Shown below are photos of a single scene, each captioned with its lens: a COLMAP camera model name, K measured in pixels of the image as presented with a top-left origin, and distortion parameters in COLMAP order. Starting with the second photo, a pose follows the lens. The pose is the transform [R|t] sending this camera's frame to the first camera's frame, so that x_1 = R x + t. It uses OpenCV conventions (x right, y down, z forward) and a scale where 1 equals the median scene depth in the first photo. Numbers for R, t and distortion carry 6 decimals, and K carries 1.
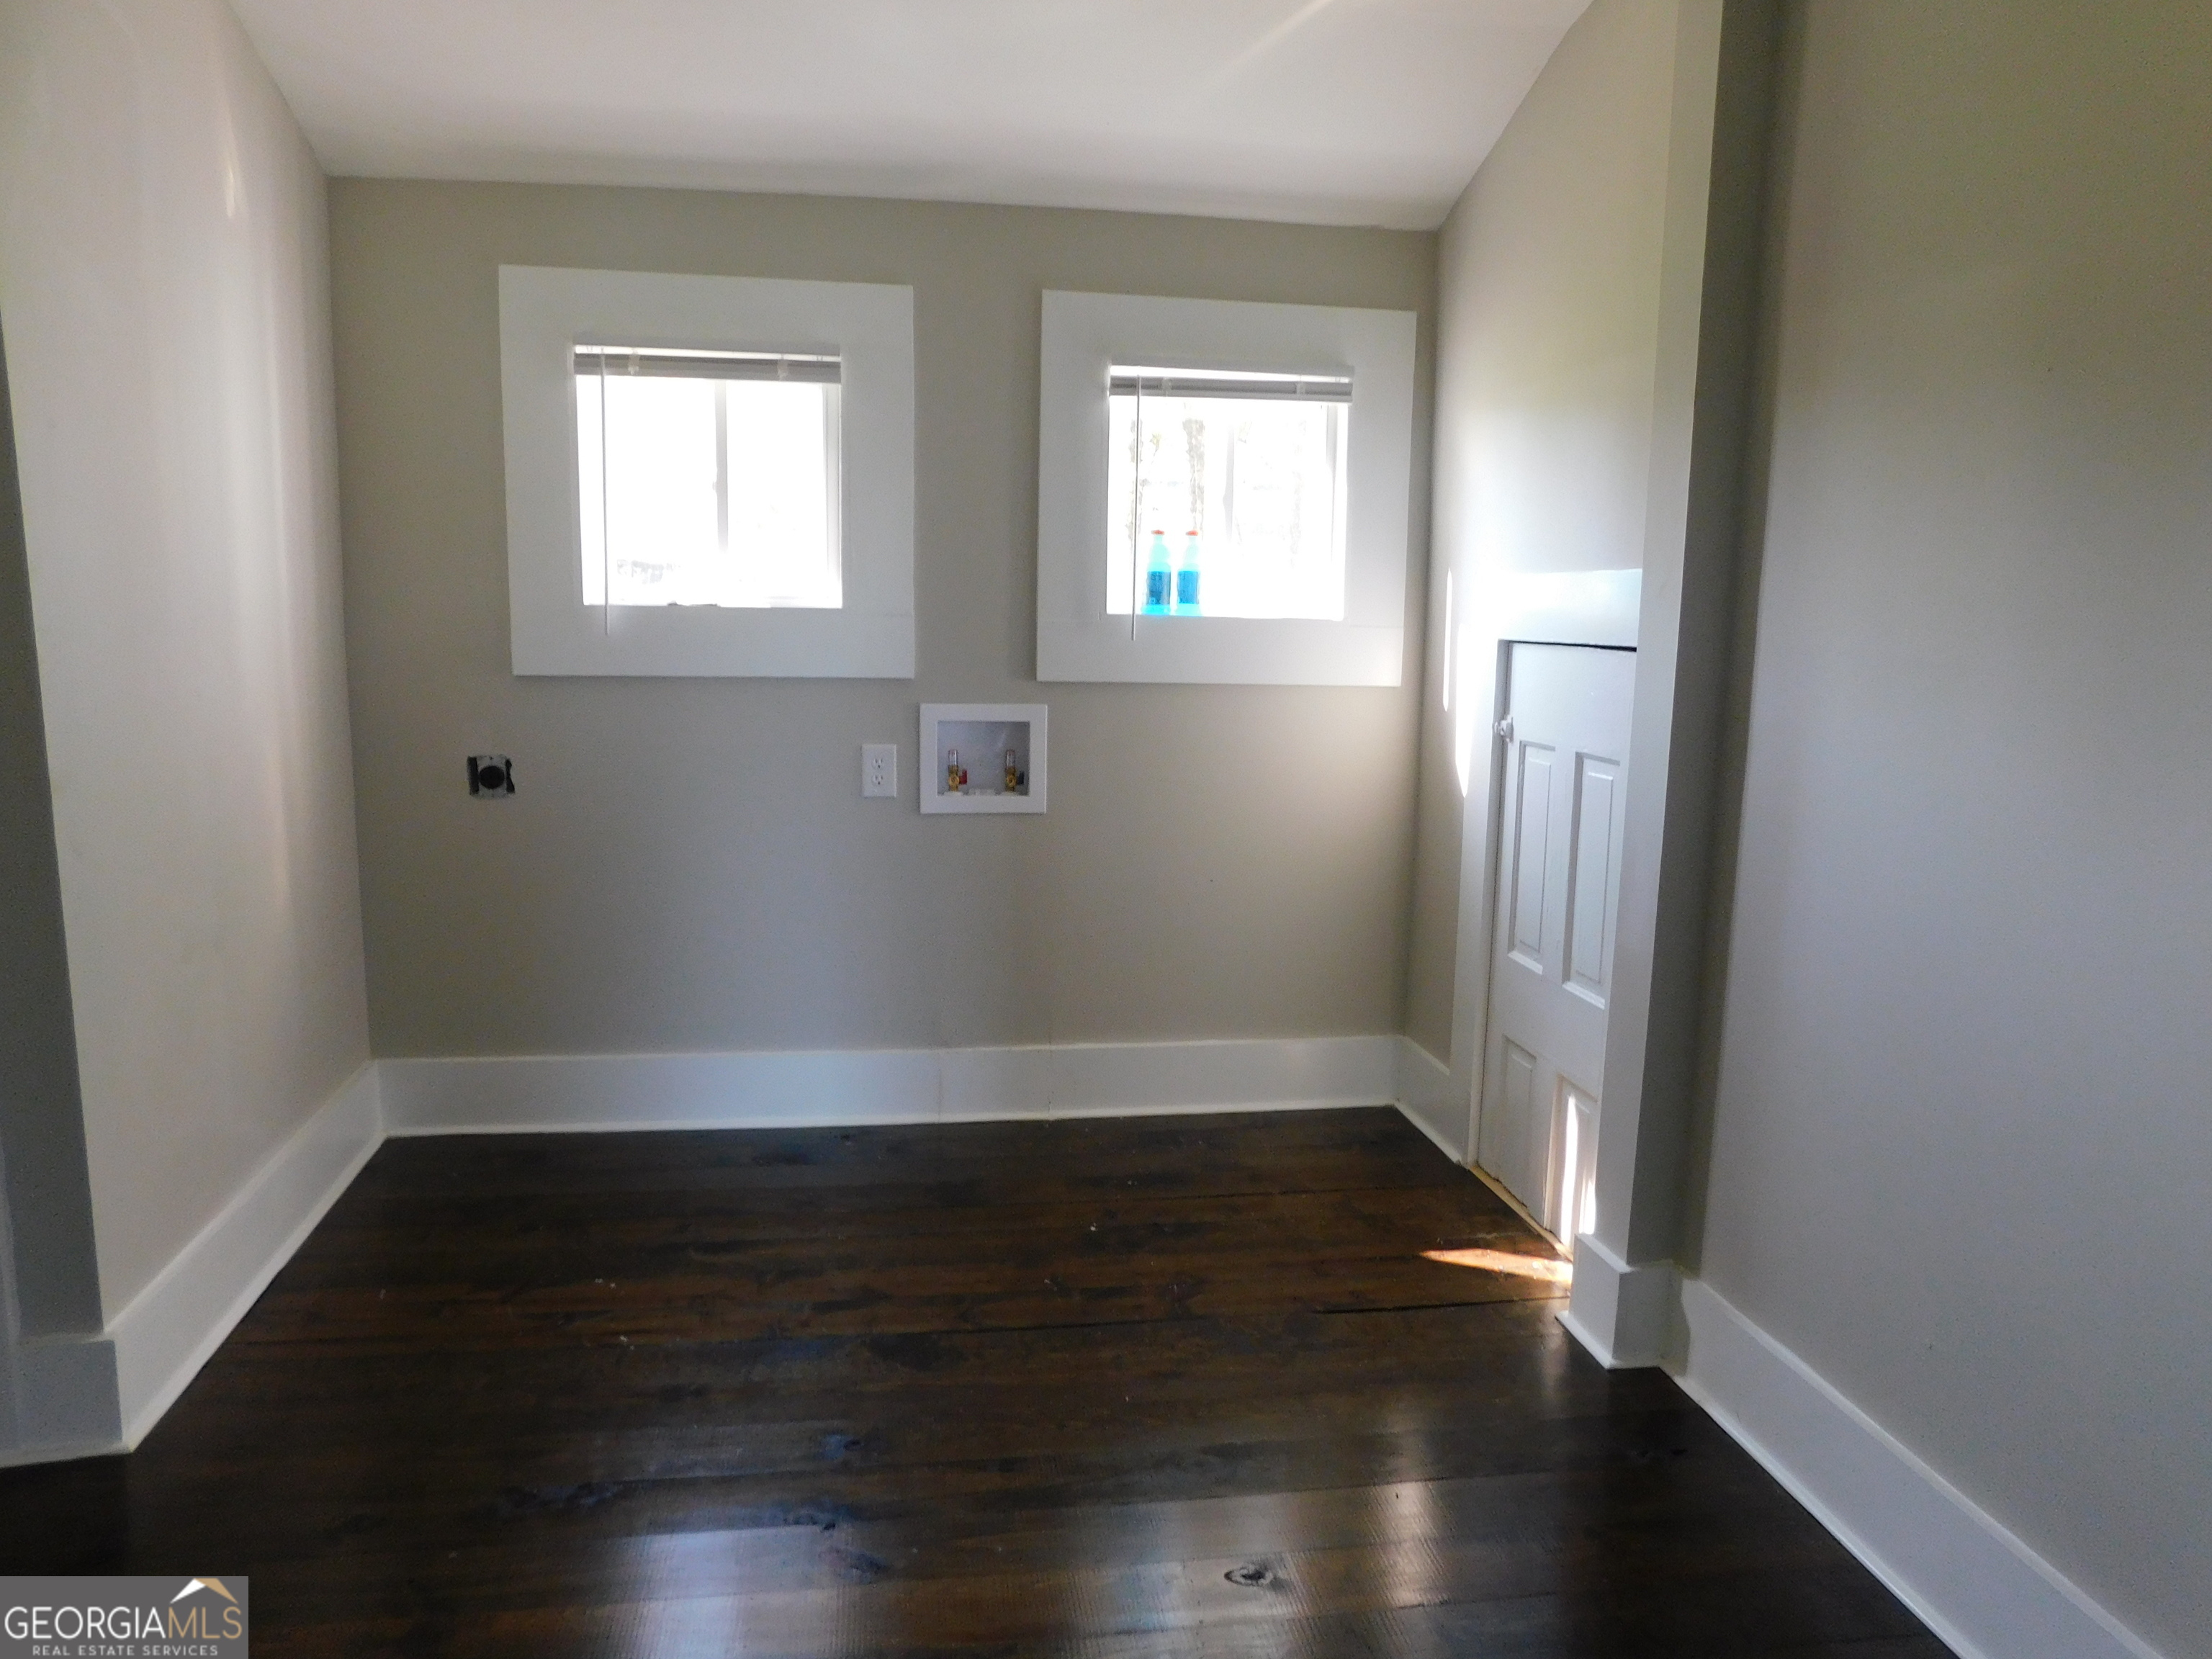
lens RADIAL K [[1471.8, 0, 1121.1], [0, 1471.8, 819.8], [0, 0, 1]] dist [-0.059505, 0.044005]
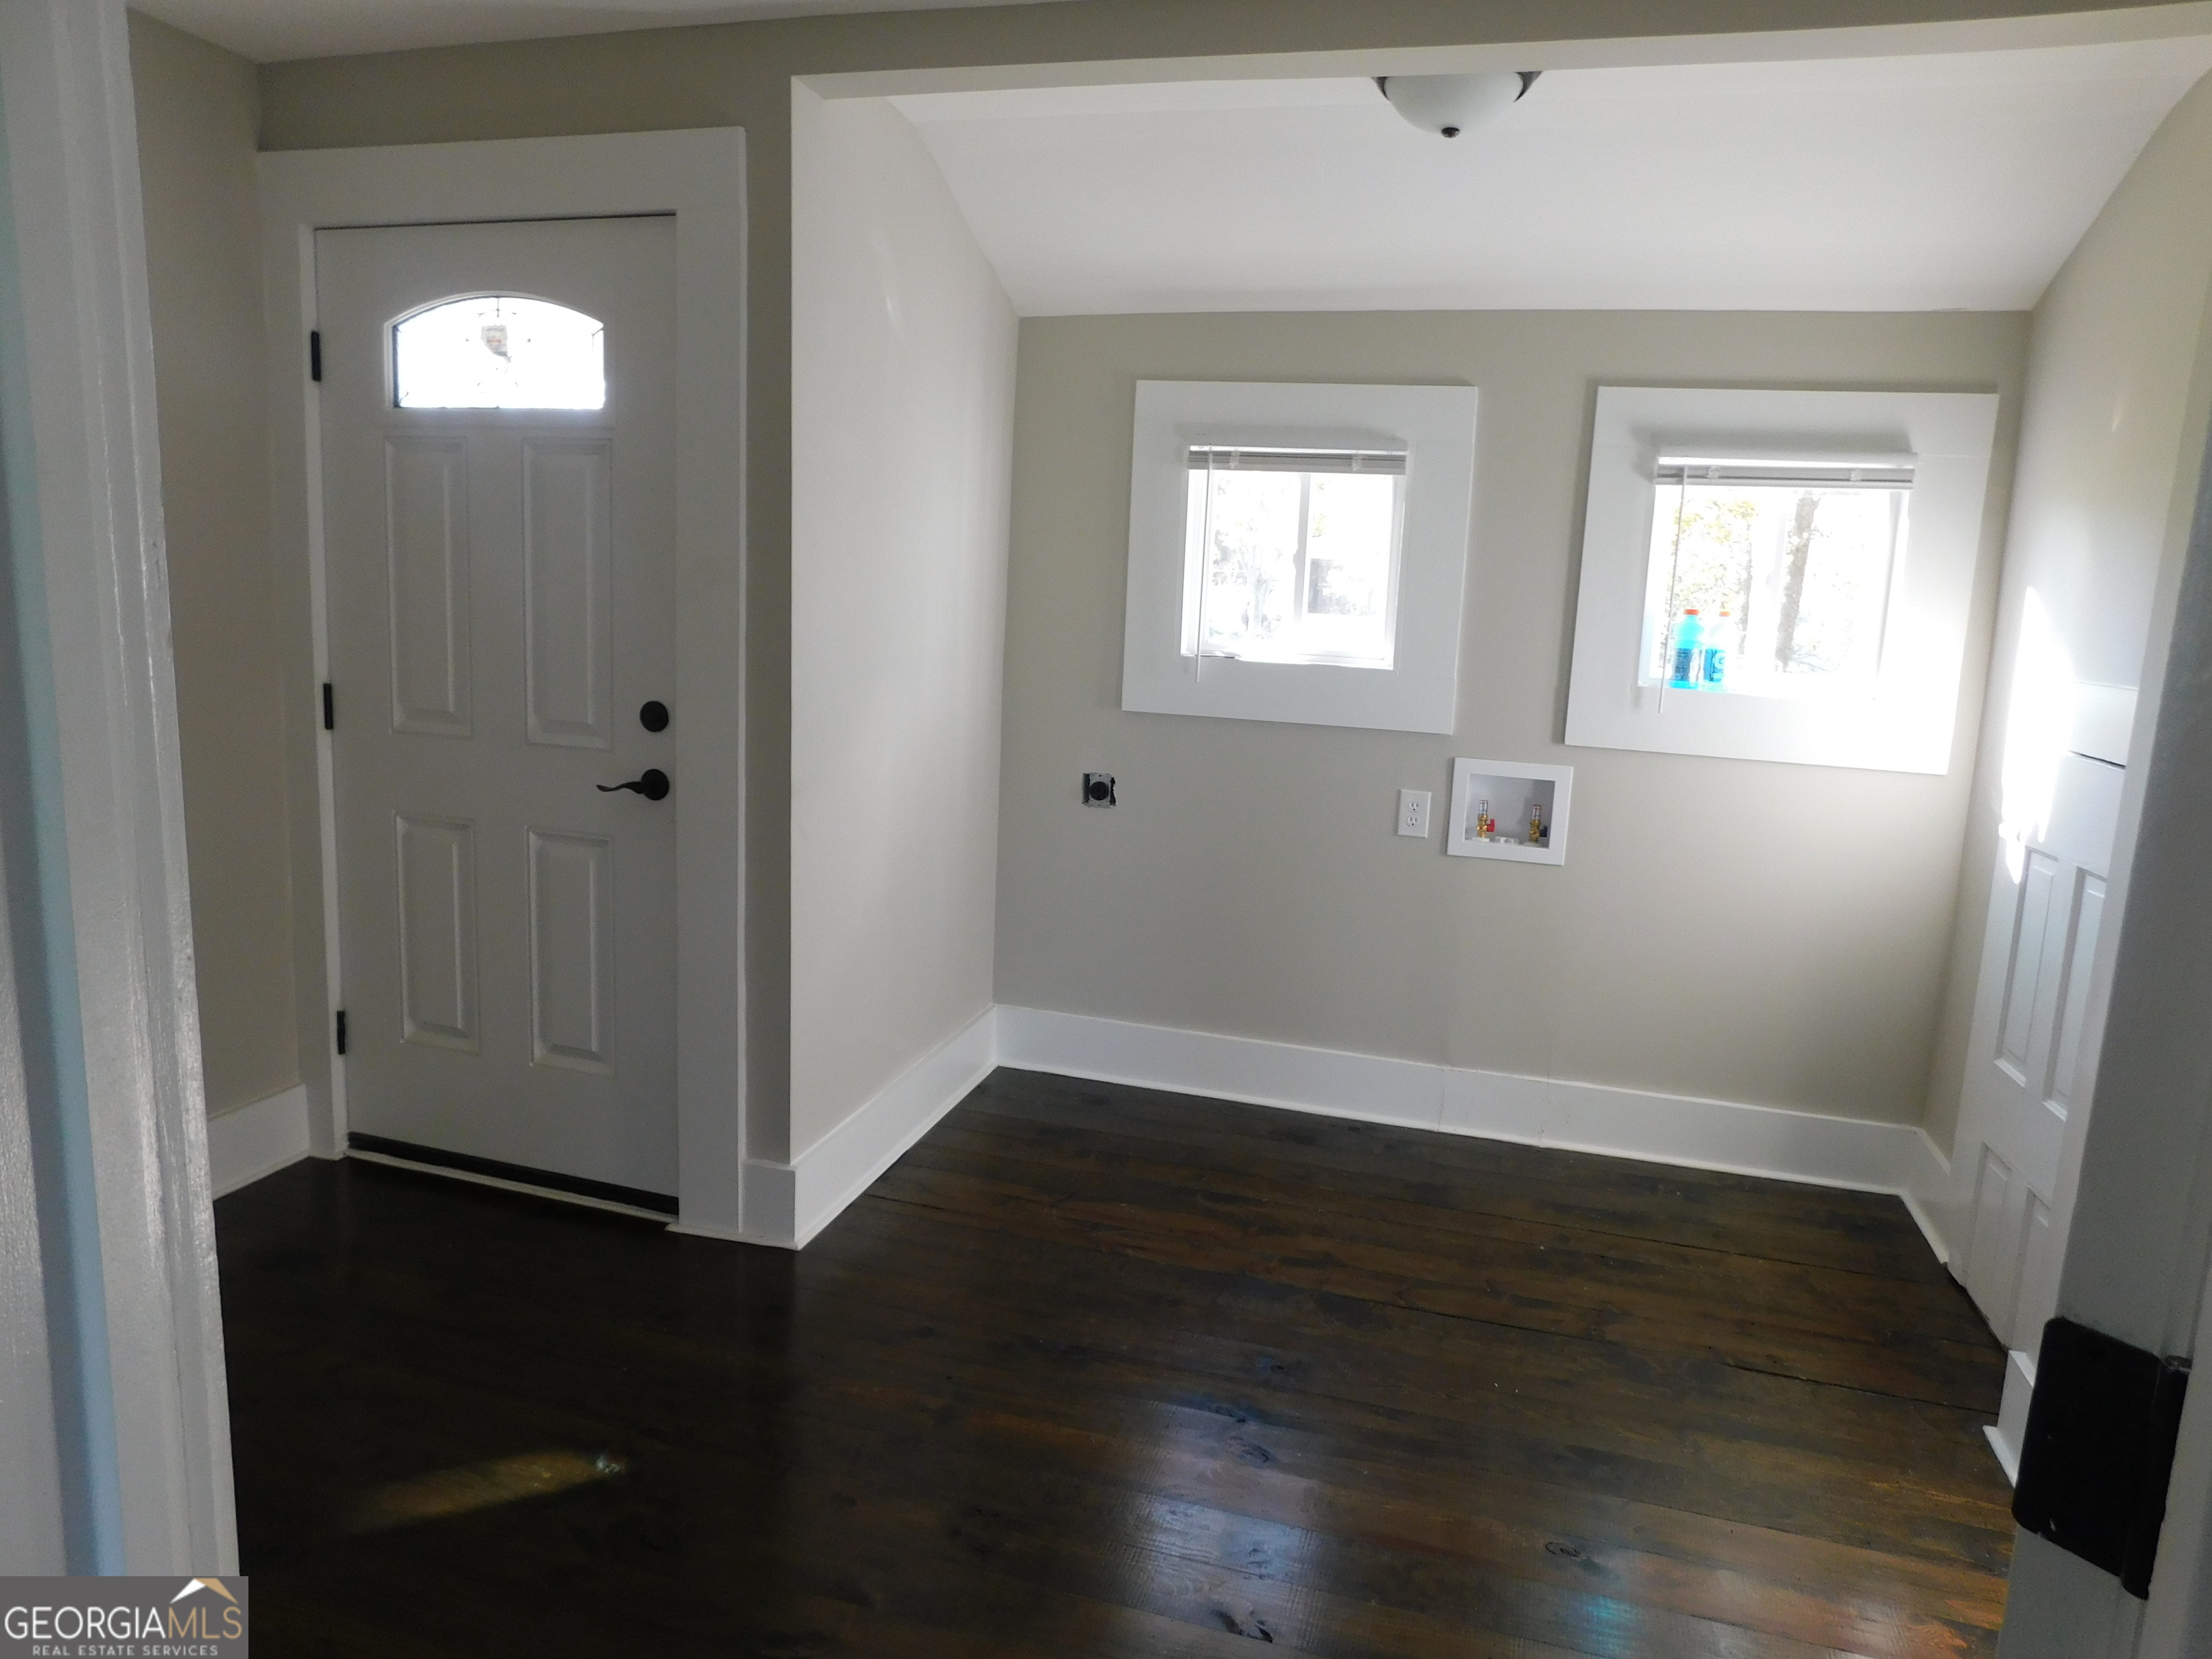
lens RADIAL K [[1464.0, 0, 1113.5], [0, 1464.0, 823.6], [0, 0, 1]] dist [-0.070824, 0.057775]
pose [[0.899900, 0.094020, -0.425841, 0.116646], [-0.093961, 0.995350, 0.021198, -0.030441], [0.425854, 0.020936, 0.904550, -0.125282]]
